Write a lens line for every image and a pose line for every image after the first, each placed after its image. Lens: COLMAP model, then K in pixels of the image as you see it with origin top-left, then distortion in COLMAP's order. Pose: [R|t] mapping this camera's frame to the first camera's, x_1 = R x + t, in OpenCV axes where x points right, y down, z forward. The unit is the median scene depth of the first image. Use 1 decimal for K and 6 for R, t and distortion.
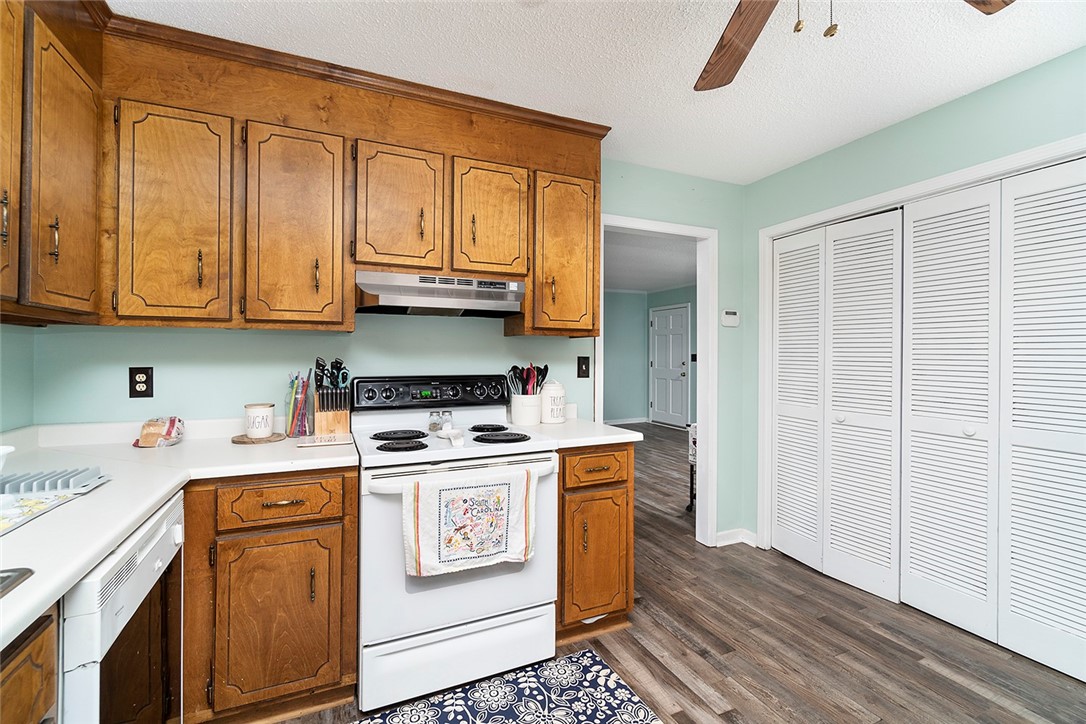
lens RADIAL K [[466.4, 0, 535.6], [0, 466.4, 354.7], [0, 0, 1]] dist [-0.005015, -0.000004]
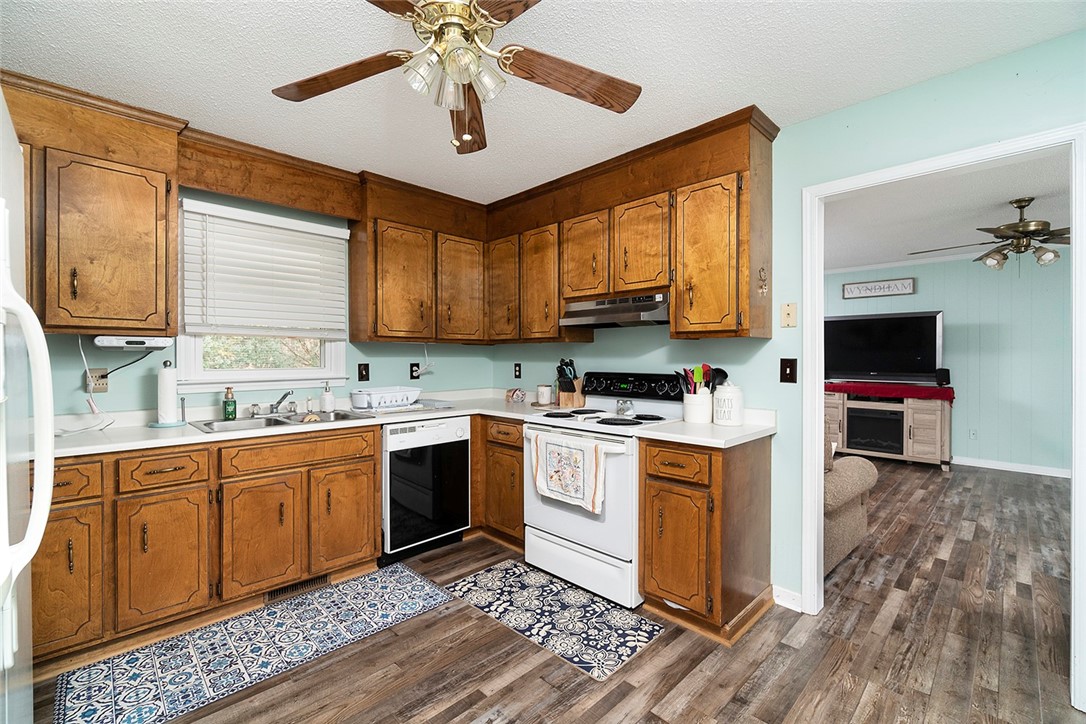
lens RADIAL K [[466.4, 0, 534.6], [0, 466.4, 361.6], [0, 0, 1]] dist [-0.005015, -0.000004]
pose [[0.347423, 0.005737, -0.937691, 1.083283], [0.000674, 0.999979, 0.006368, 0.005182], [0.937708, -0.002845, 0.347412, 0.358383]]
